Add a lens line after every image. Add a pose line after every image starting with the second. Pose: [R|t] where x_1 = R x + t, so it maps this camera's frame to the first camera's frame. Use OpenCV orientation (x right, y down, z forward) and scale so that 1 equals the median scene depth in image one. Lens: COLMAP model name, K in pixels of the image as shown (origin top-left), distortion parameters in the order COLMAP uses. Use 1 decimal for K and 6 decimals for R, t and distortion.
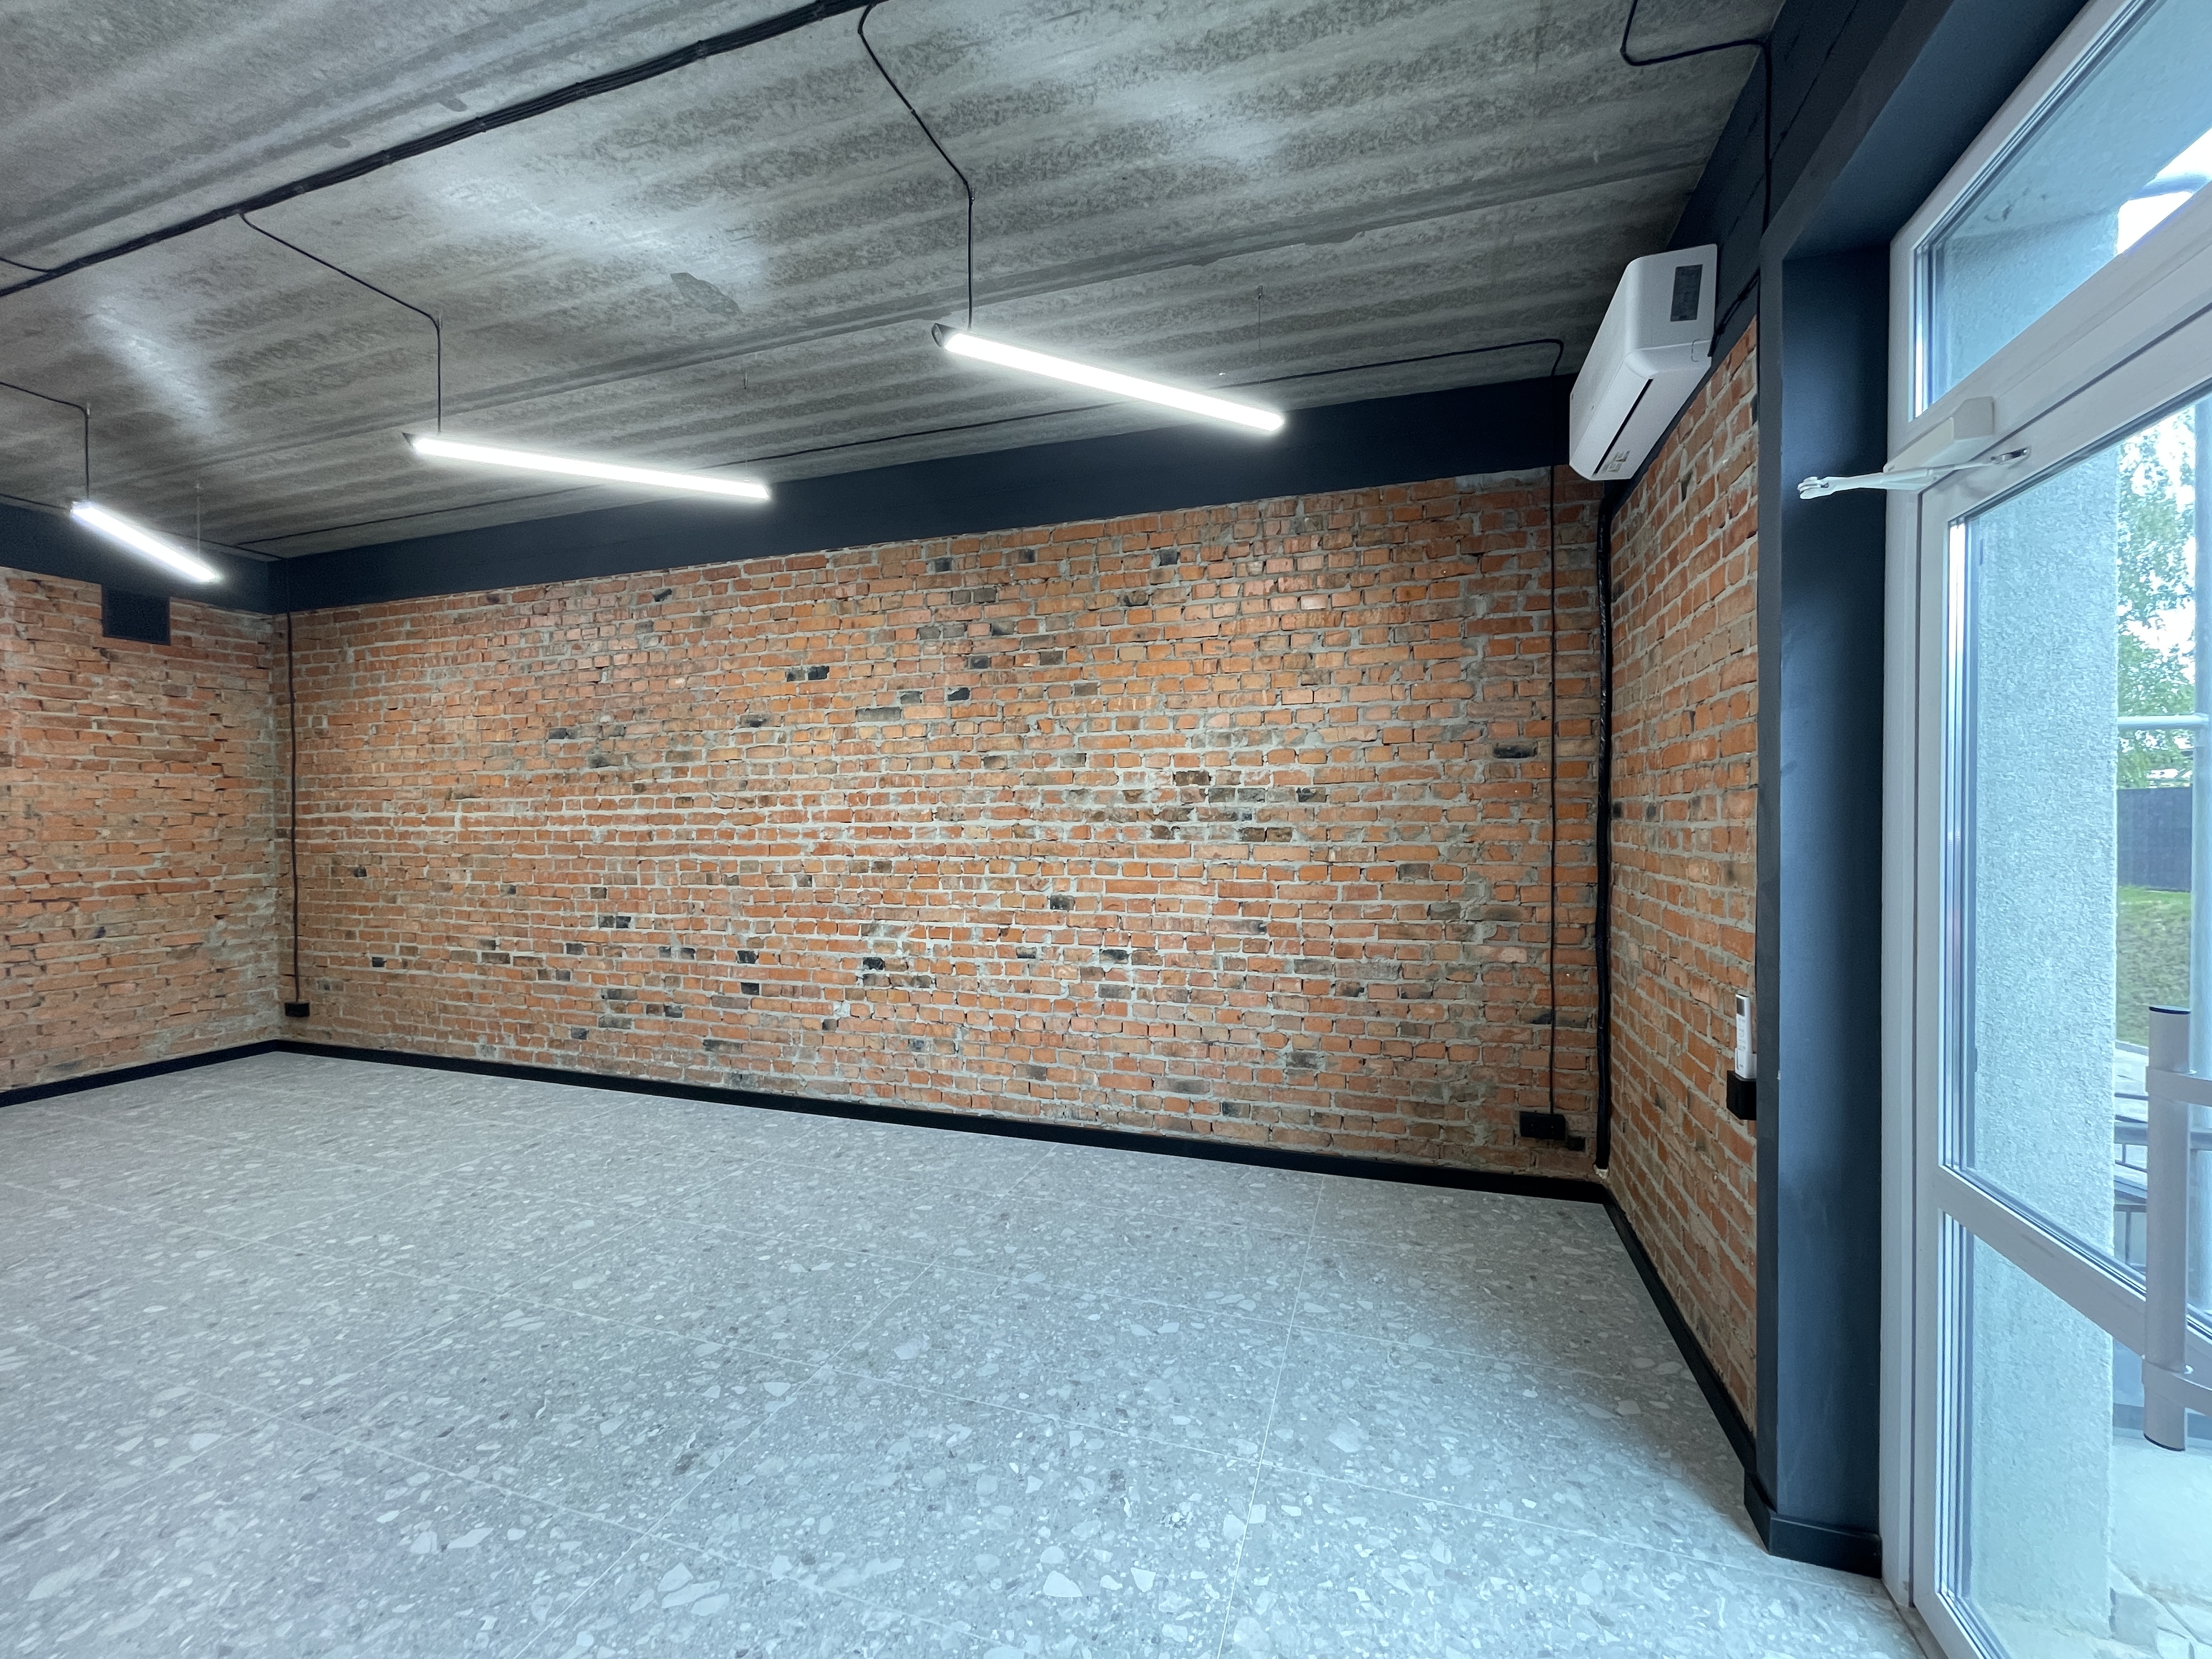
lens RADIAL K [[892.7, 0, 1109.9], [0, 892.7, 829.7], [0, 0, 1]] dist [0.000330, -0.001032]
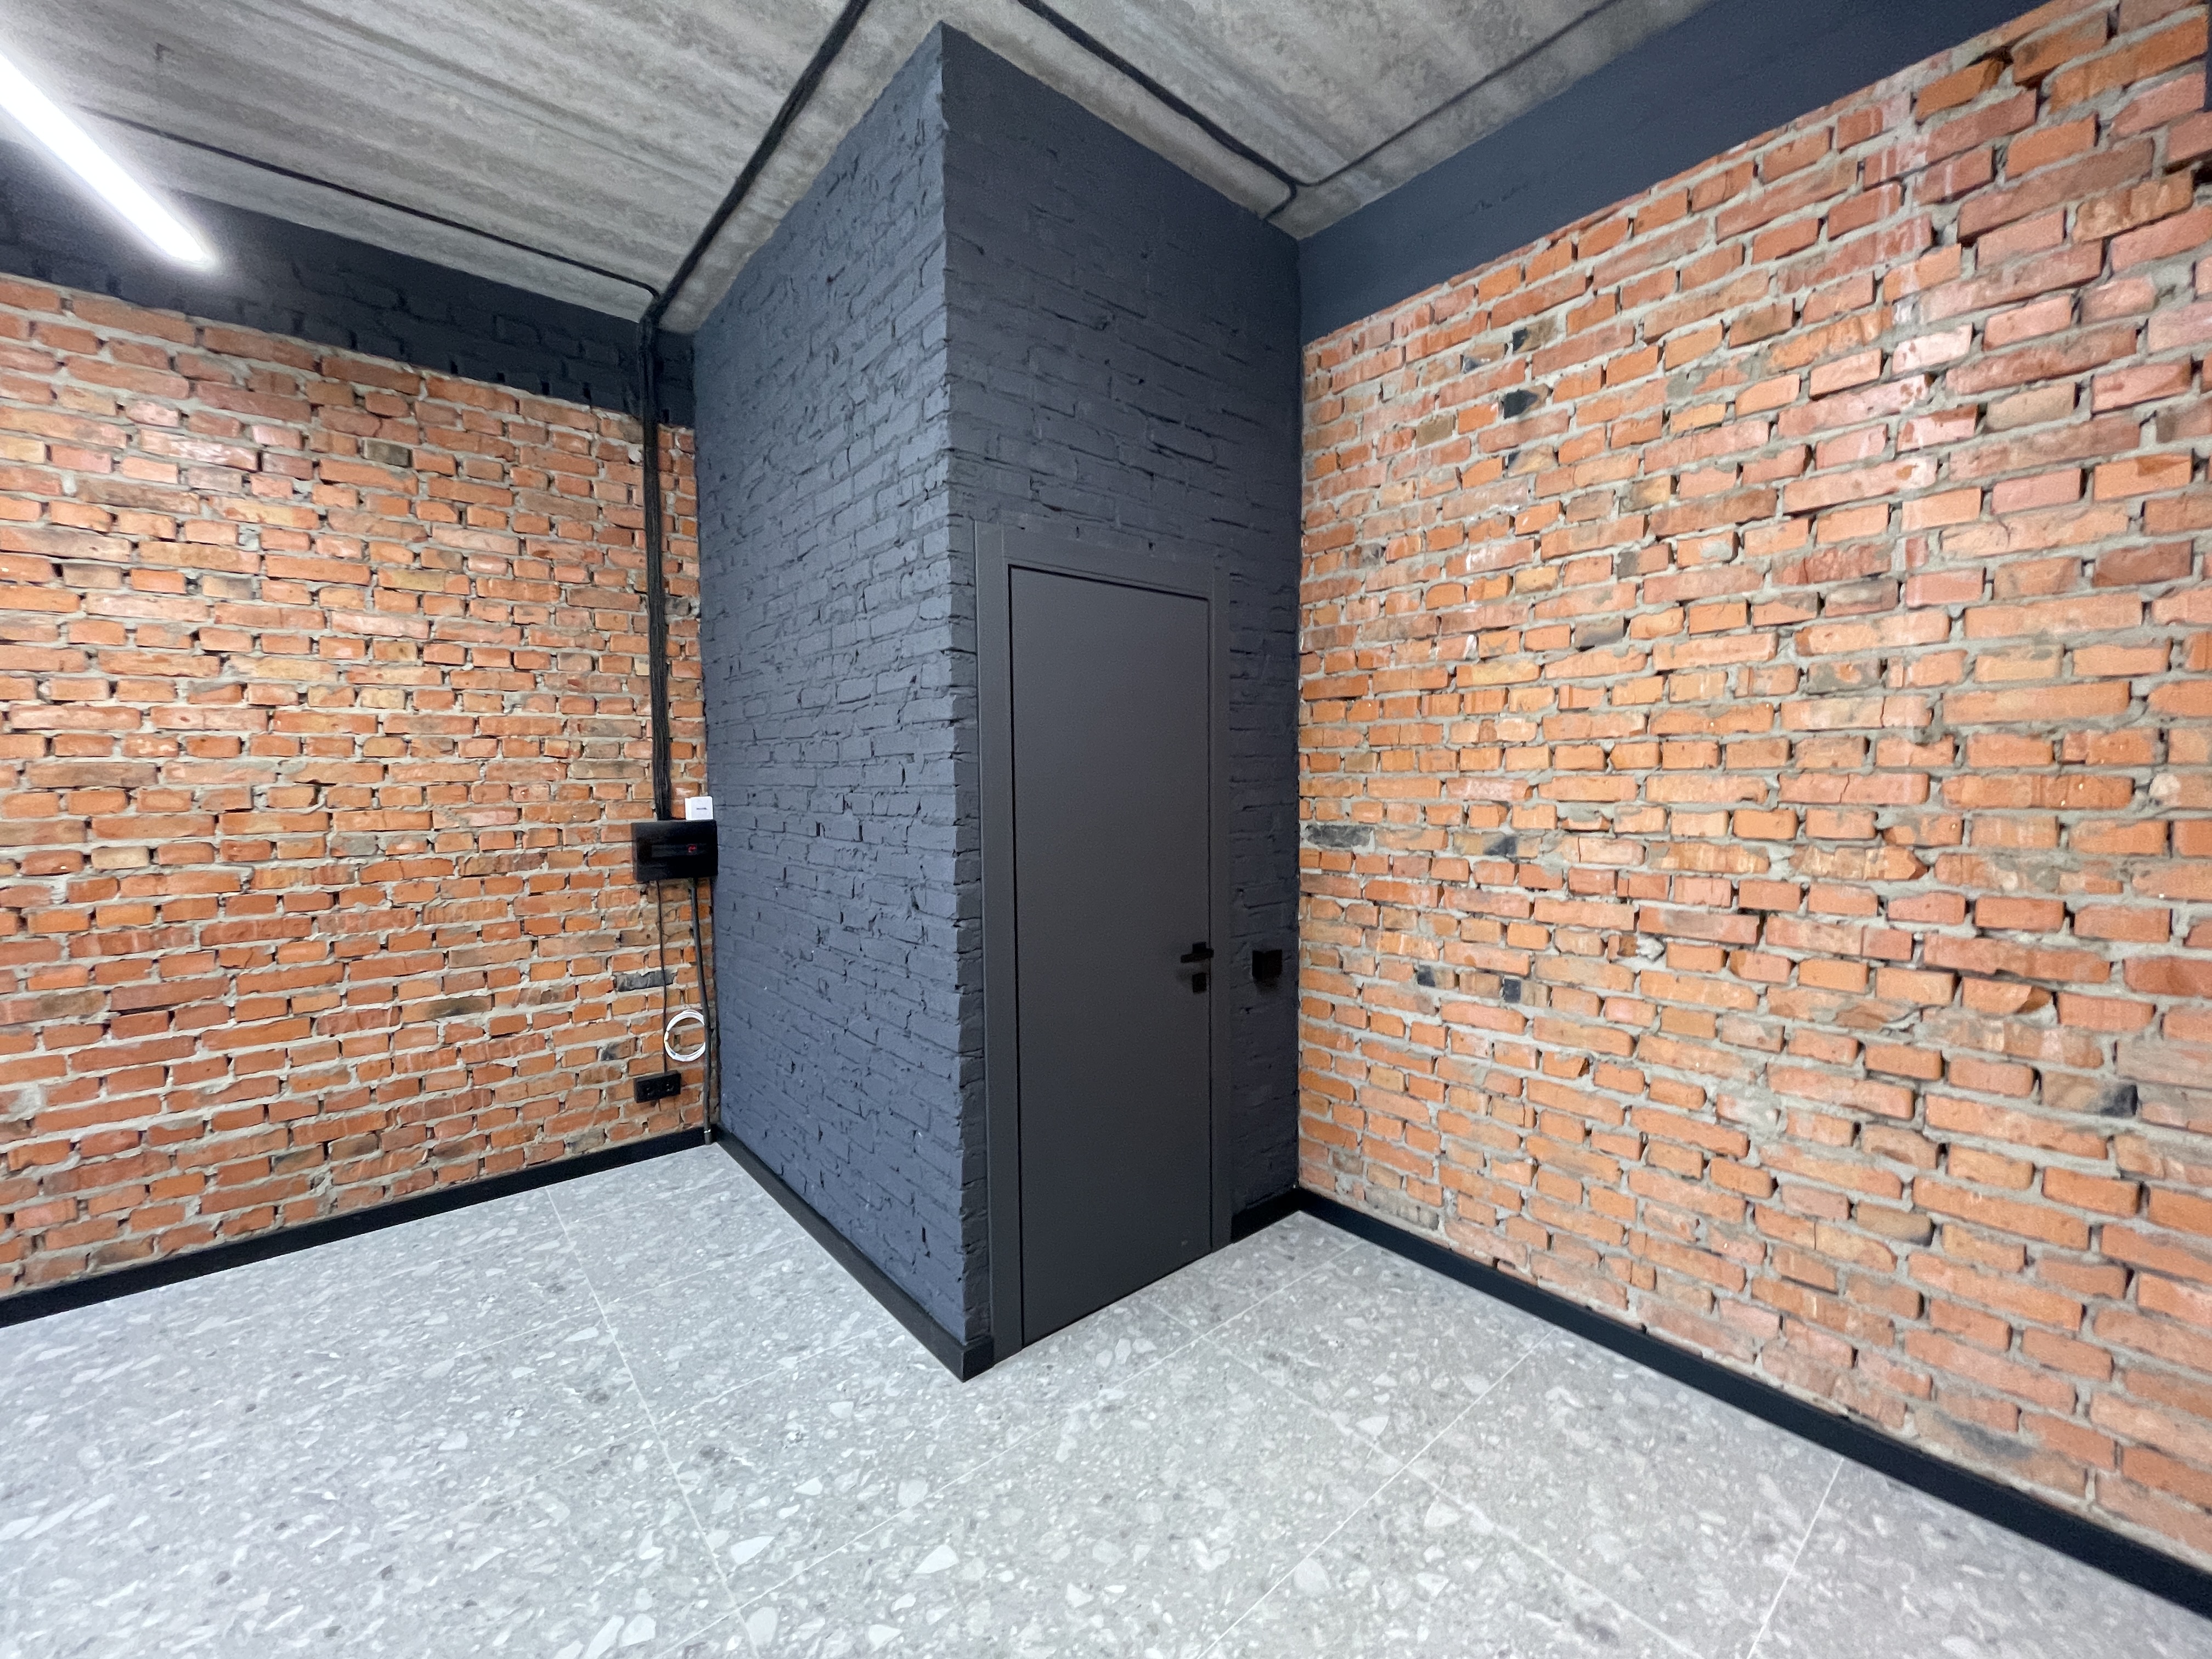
lens RADIAL K [[889.1, 0, 1106.0], [0, 889.1, 829.5], [0, 0, 1]] dist [0.000027, -0.000275]
pose [[-0.525984, 0.061788, -0.848247, -0.825816], [0.005075, 0.997568, 0.069518, -0.005465], [0.850479, 0.032261, -0.525018, 1.037187]]
